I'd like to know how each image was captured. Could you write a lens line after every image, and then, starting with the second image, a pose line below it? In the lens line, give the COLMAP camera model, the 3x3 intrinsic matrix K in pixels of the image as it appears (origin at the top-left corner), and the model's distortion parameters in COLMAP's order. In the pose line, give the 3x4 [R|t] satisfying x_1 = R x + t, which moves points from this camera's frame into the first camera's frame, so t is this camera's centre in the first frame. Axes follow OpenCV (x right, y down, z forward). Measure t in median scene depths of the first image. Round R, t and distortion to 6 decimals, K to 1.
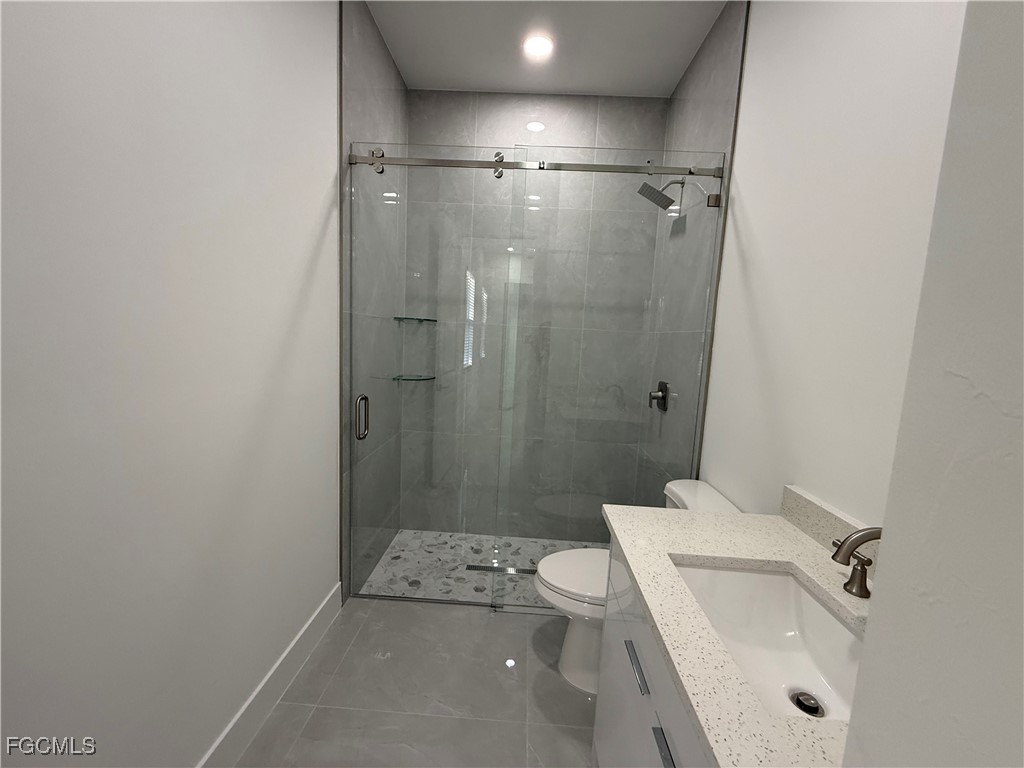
lens RADIAL K [[412.3, 0, 512.0], [0, 412.3, 384.0], [0, 0, 1]] dist [0.001232, 0.000252]
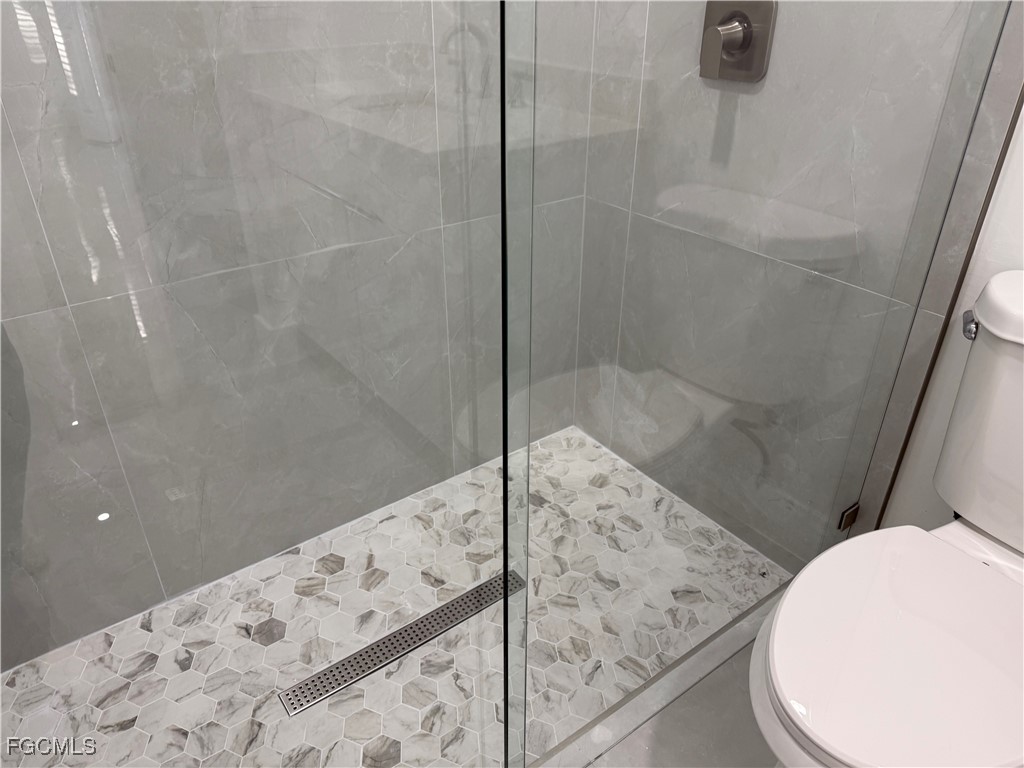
lens RADIAL K [[728.3, 0, 512.9], [0, 728.3, 388.0], [0, 0, 1]] dist [0.108692, -0.189118]
pose [[0.777492, -0.361743, 0.514439, -0.161330], [0.114297, 0.885664, 0.450039, -0.007060], [-0.618419, -0.291103, 0.729944, 0.496969]]
